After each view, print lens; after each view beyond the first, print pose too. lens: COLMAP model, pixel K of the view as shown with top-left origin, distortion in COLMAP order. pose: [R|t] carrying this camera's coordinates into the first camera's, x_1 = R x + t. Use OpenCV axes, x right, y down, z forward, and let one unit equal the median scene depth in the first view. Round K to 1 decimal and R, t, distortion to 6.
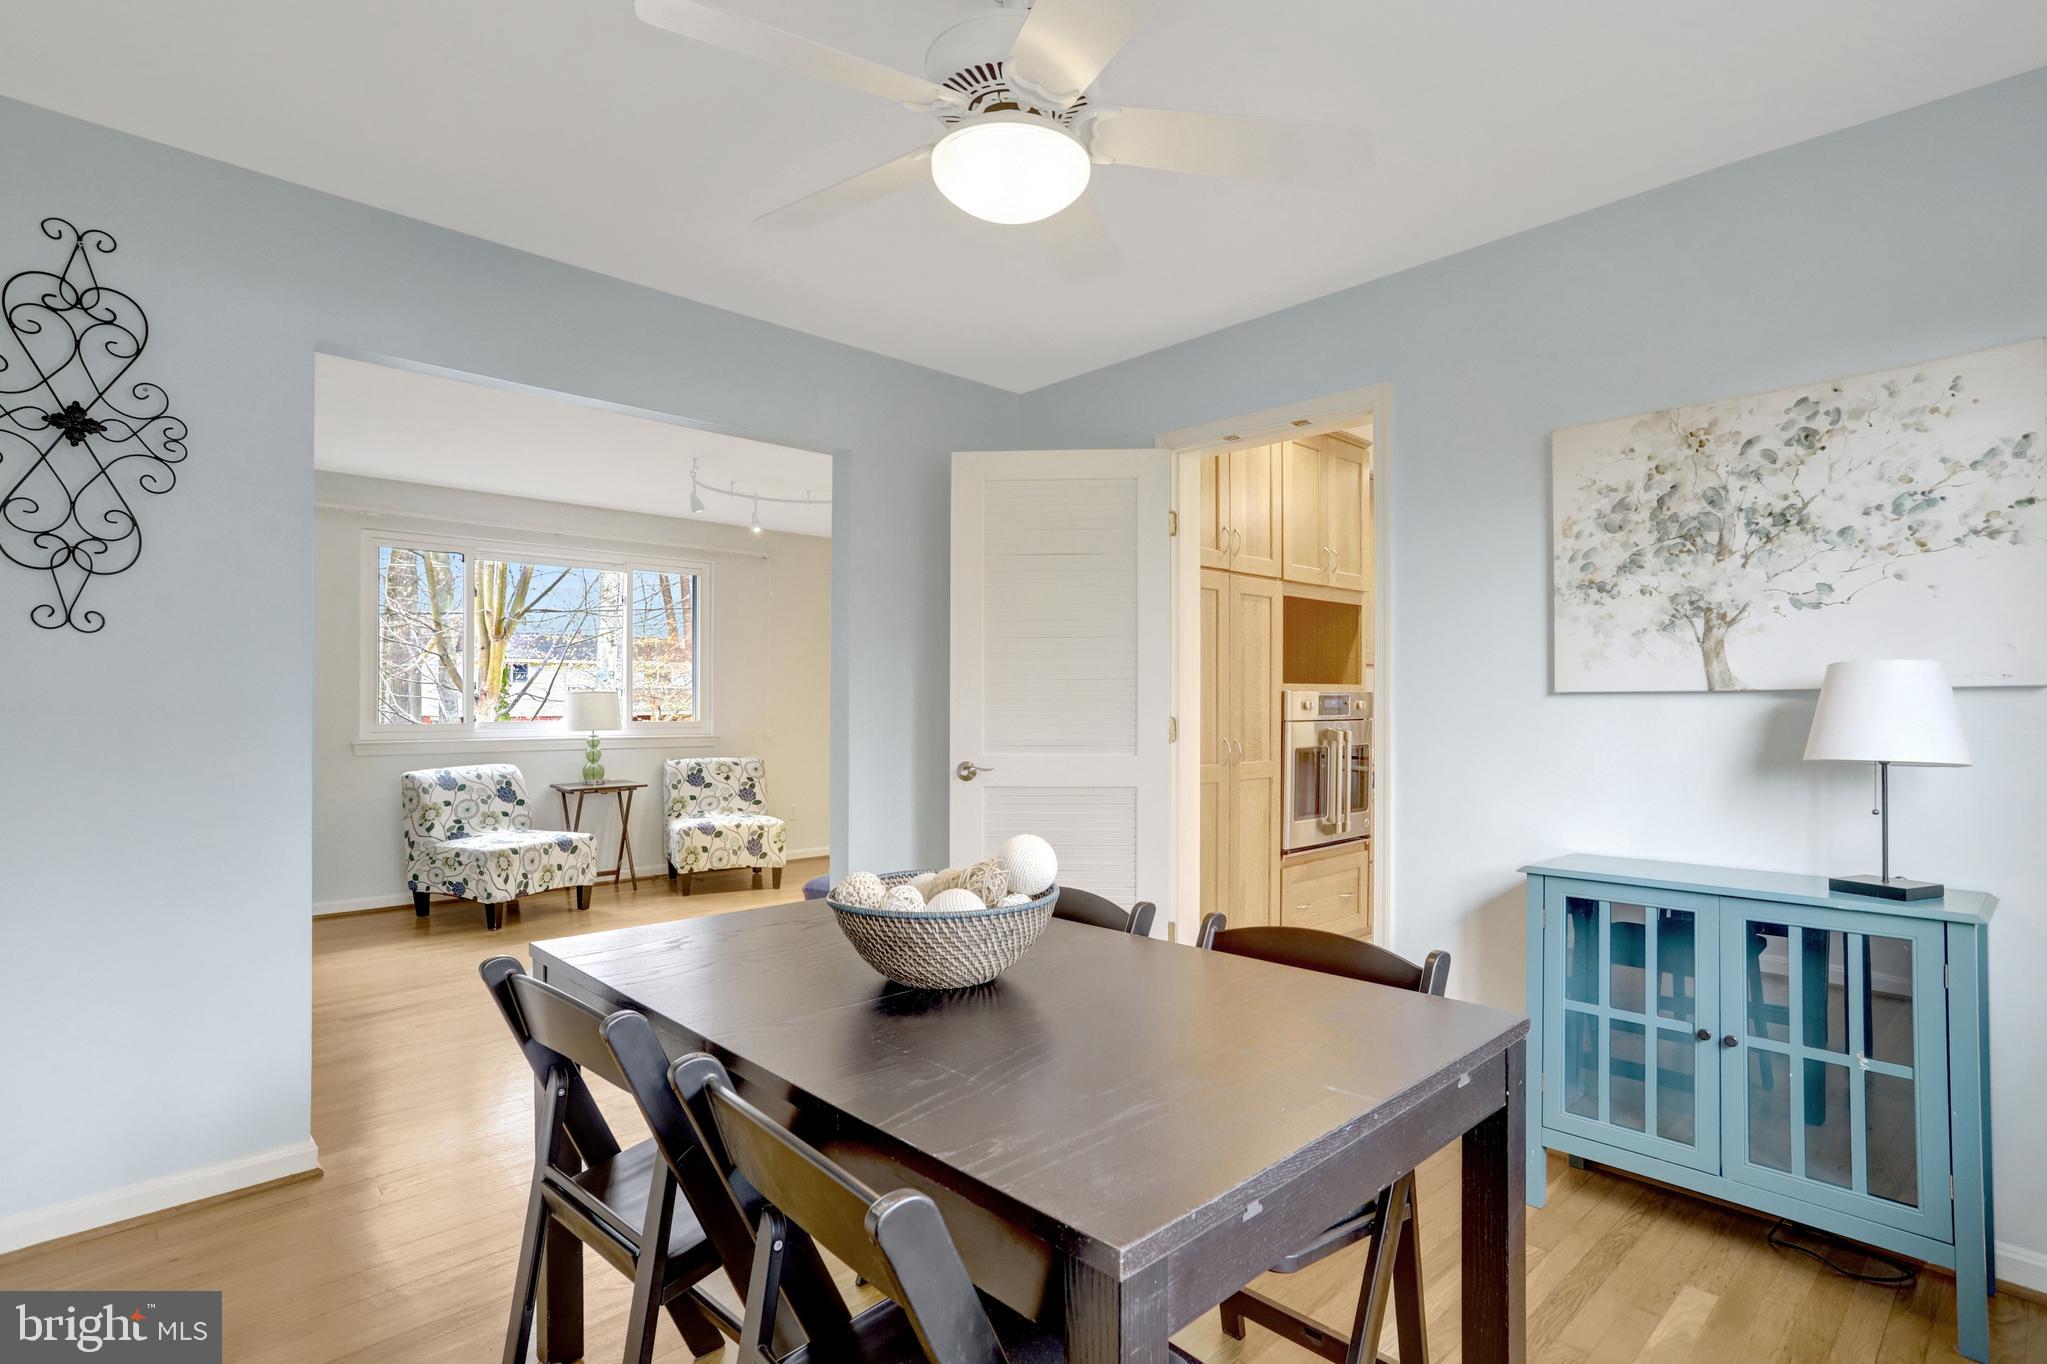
lens RADIAL K [[1012.5, 0, 1030.6], [0, 1012.5, 699.2], [0, 0, 1]] dist [-0.003002, 0.003892]
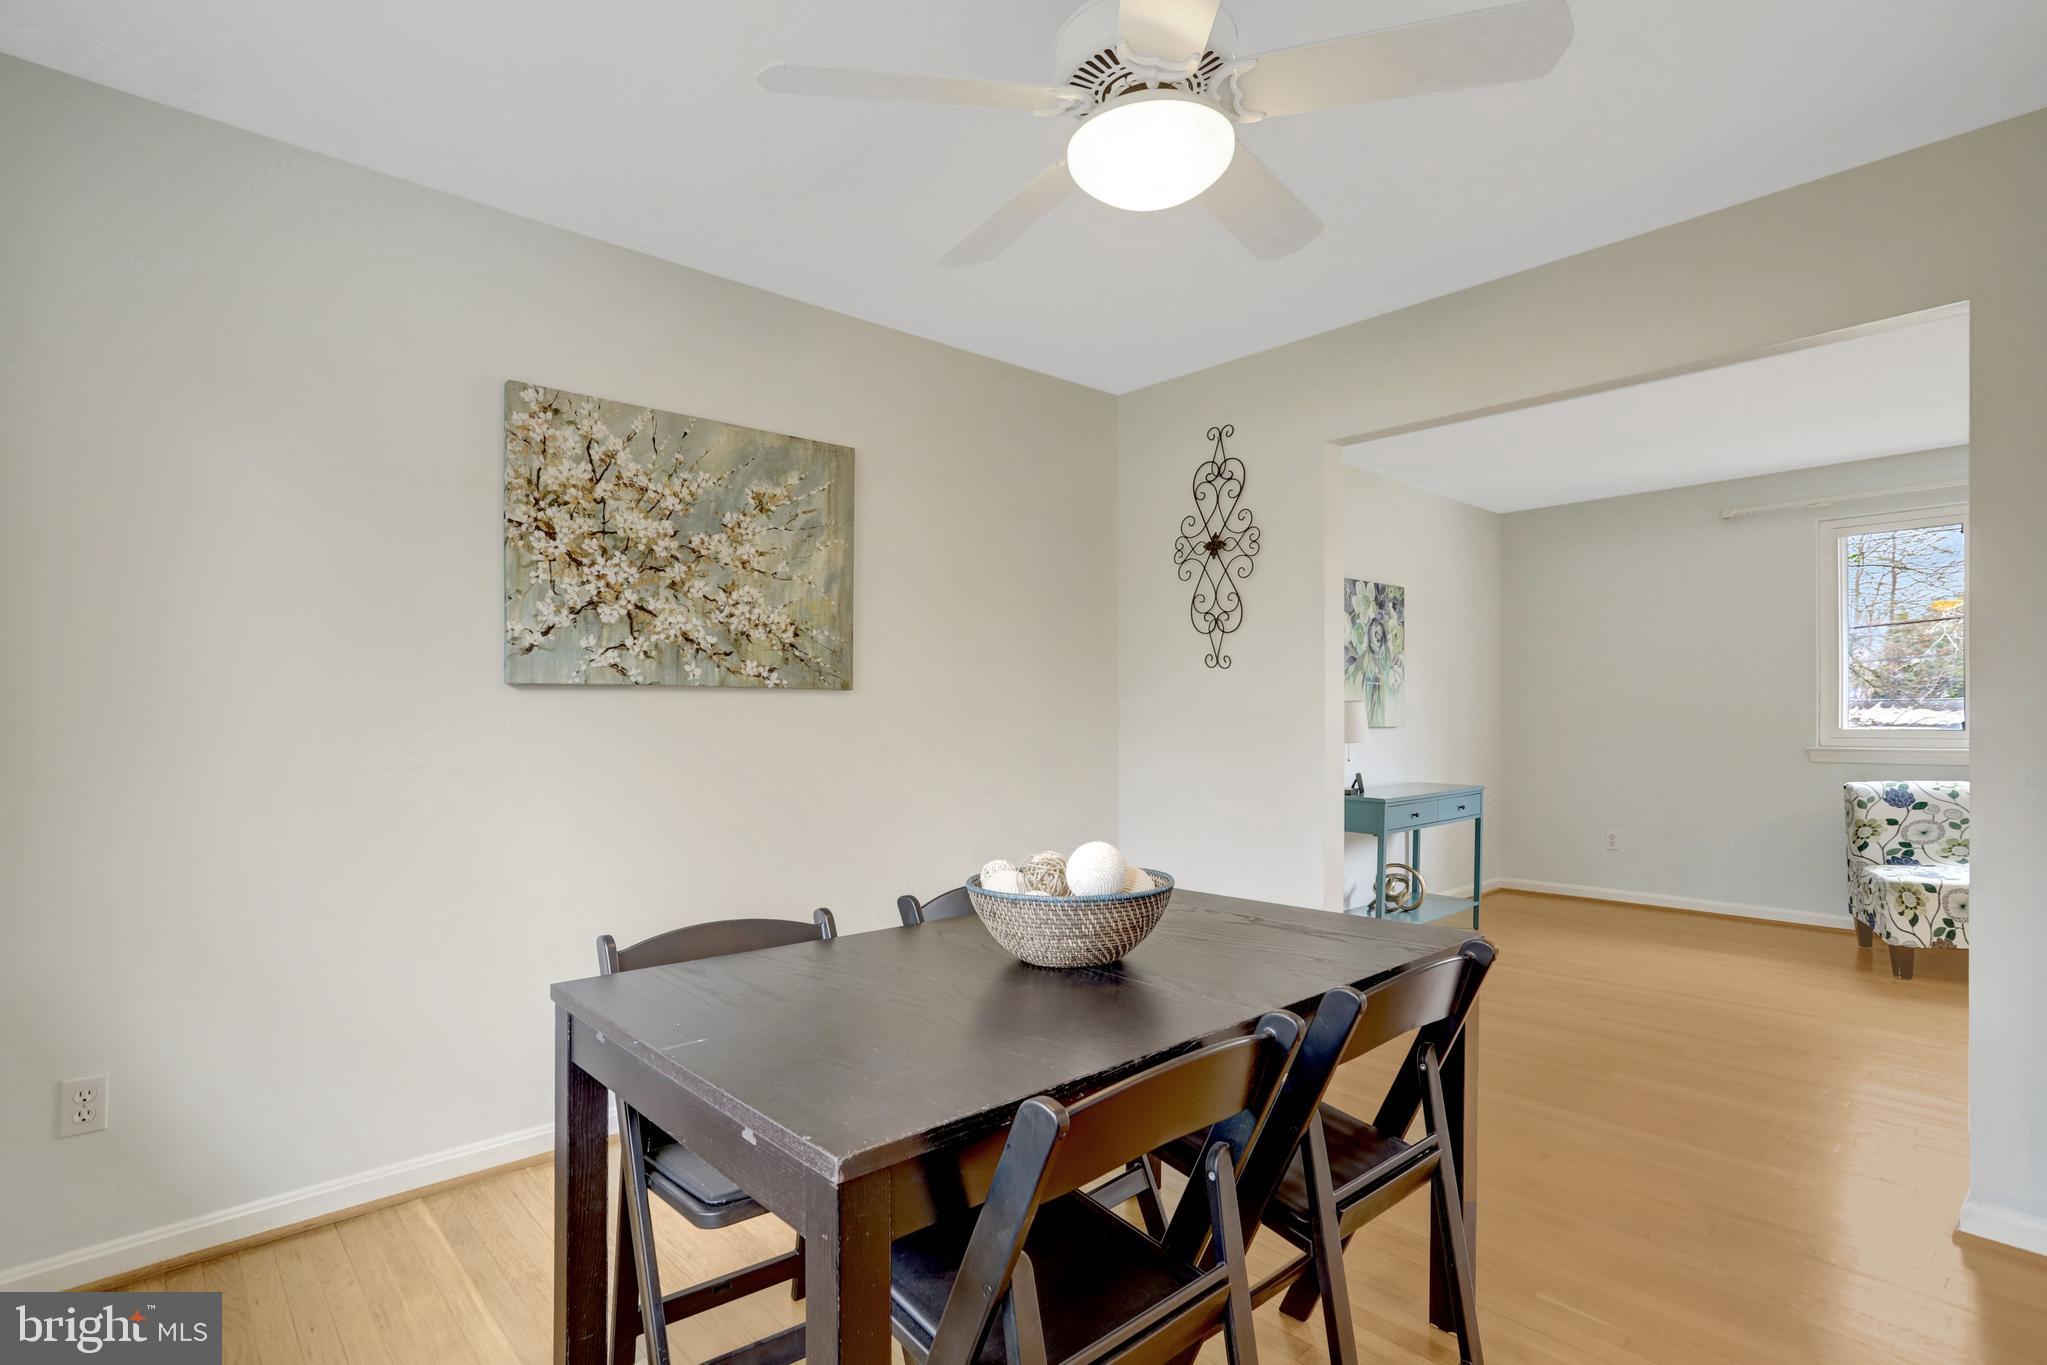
lens RADIAL K [[1012.5, 0, 1027.2], [0, 1012.5, 688.6], [0, 0, 1]] dist [-0.003002, 0.003892]
pose [[-0.005331, -0.023685, -0.999705, 0.293404], [0.012785, 0.999636, -0.023751, 0.000896], [0.999904, -0.012908, -0.005026, 0.275089]]
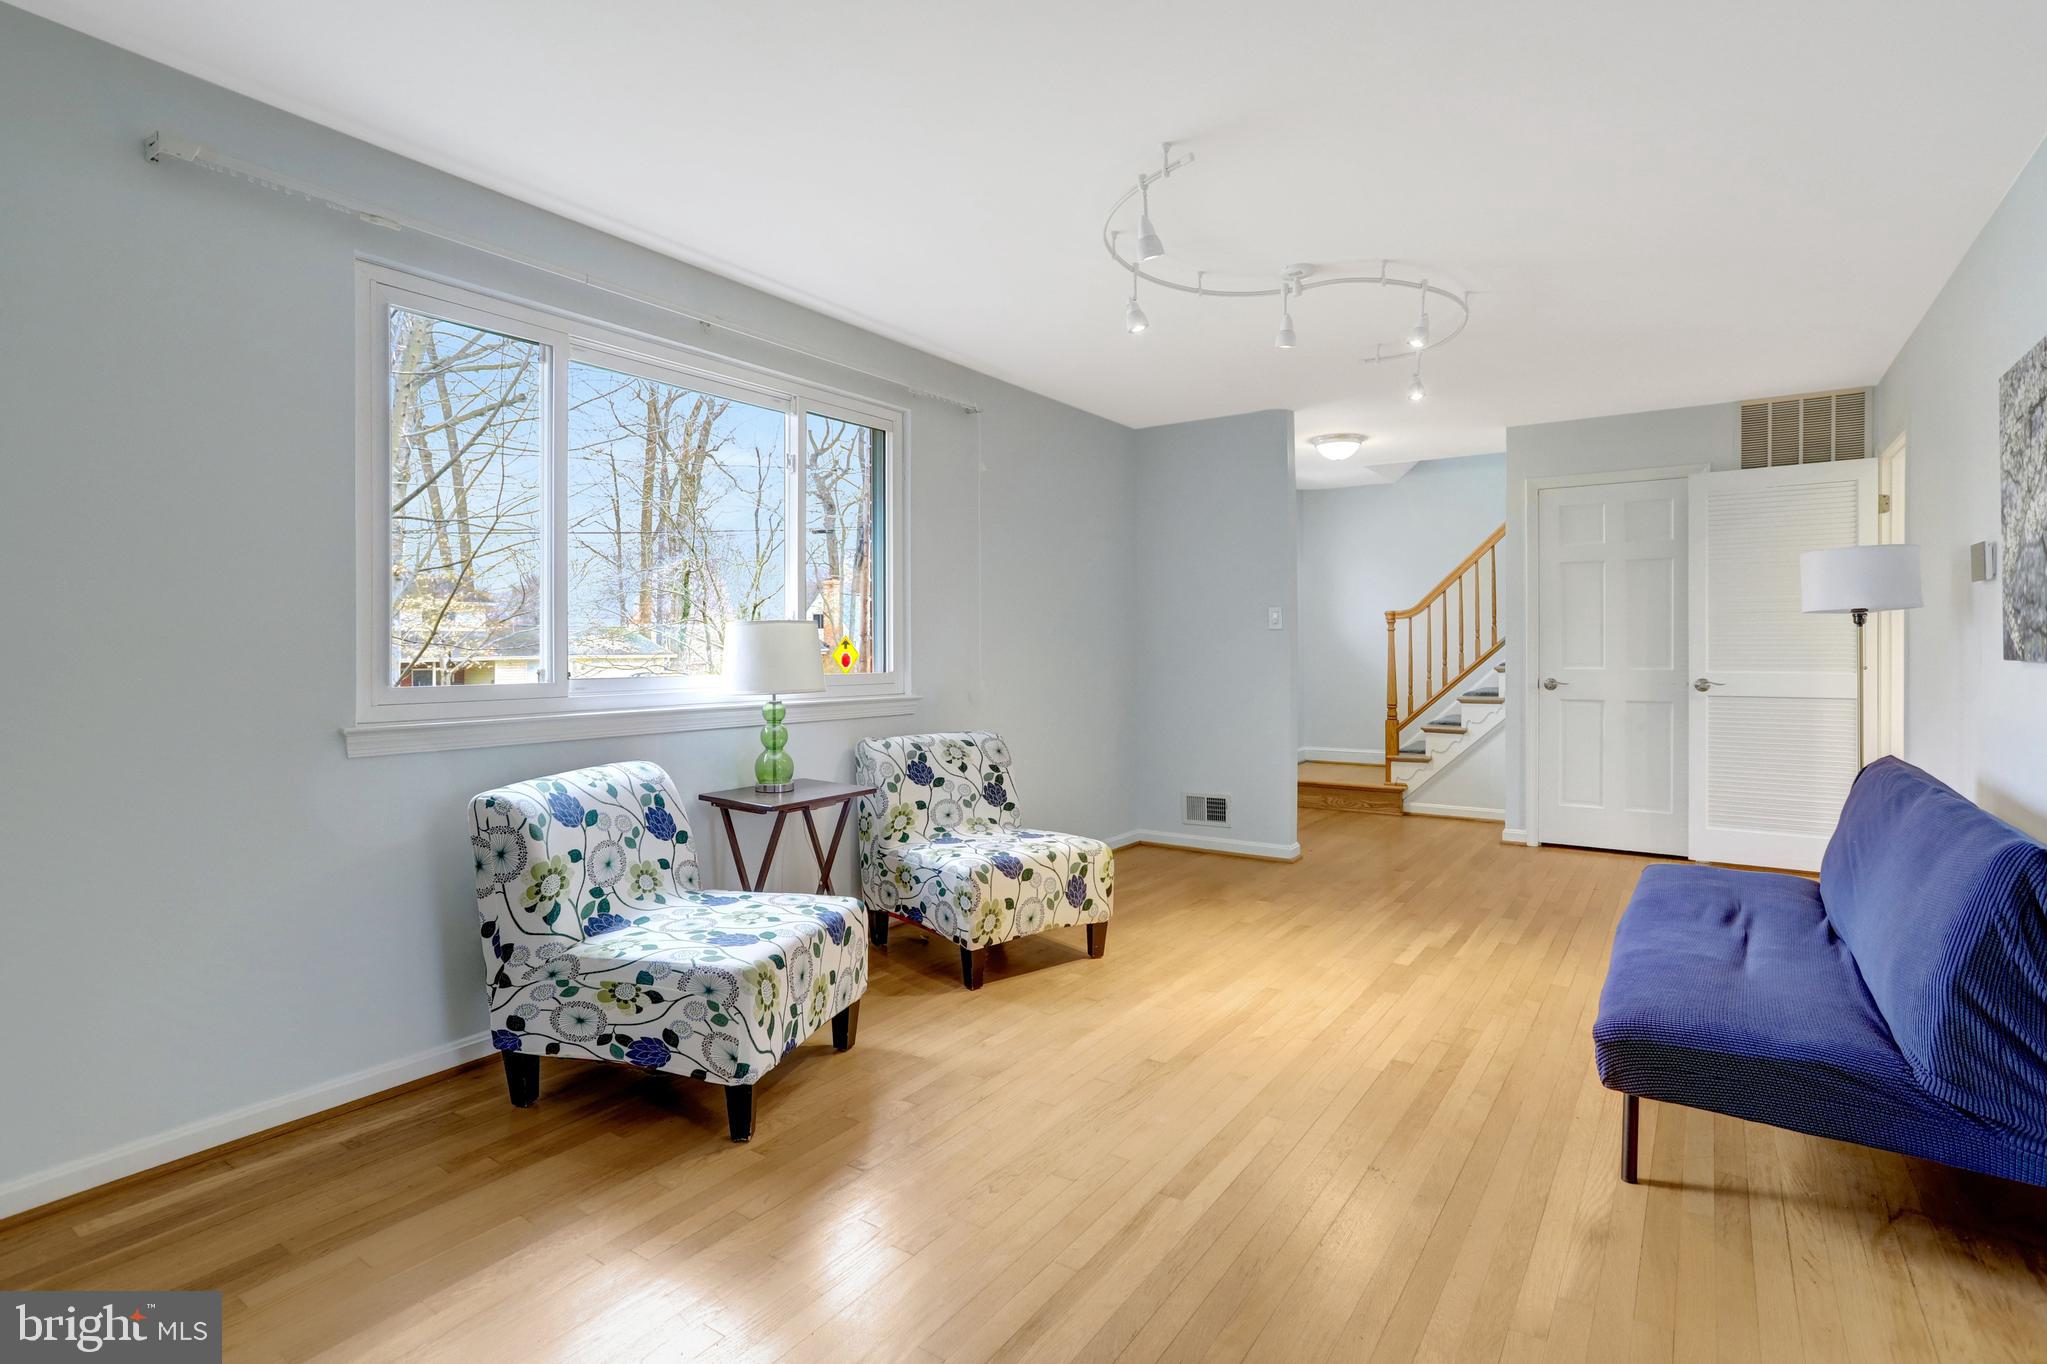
lens RADIAL K [[1012.5, 0, 1055.7], [0, 1012.5, 669.6], [0, 0, 1]] dist [-0.003002, 0.003892]
pose [[0.978114, -0.007021, 0.207950, -0.462304], [0.001918, 0.999692, 0.024732, 0.006319], [-0.208060, -0.023792, 0.977827, 0.506890]]
